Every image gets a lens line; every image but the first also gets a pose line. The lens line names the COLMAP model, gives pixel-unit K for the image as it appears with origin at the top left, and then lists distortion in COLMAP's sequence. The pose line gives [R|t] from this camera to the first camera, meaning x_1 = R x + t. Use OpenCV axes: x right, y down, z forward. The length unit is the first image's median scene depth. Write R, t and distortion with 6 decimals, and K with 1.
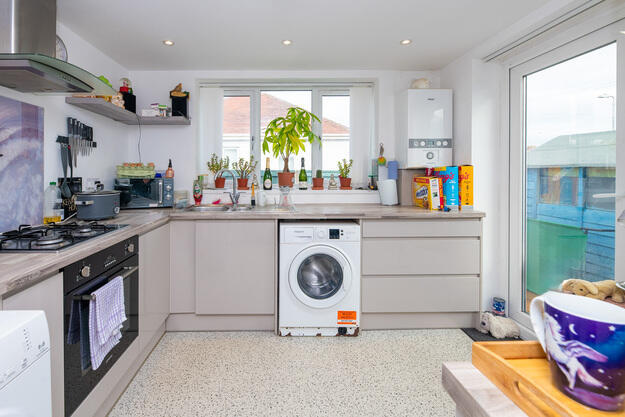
lens RADIAL K [[287.0, 0, 277.1], [0, 287.0, 174.3], [0, 0, 1]] dist [0.000726, 0.000107]
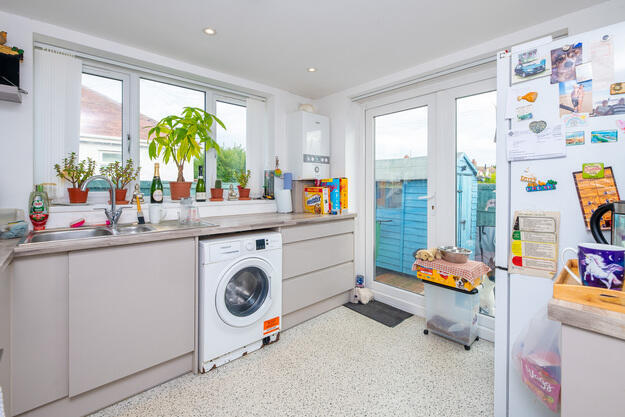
lens RADIAL K [[277.3, 0, 312.0], [0, 277.3, 186.7], [0, 0, 1]] dist [-0.000422, -0.000231]
pose [[0.746209, 0.003066, 0.665705, -0.278504], [-0.000023, 0.999990, -0.004580, 0.013618], [-0.665712, 0.003402, 0.746201, 0.161083]]
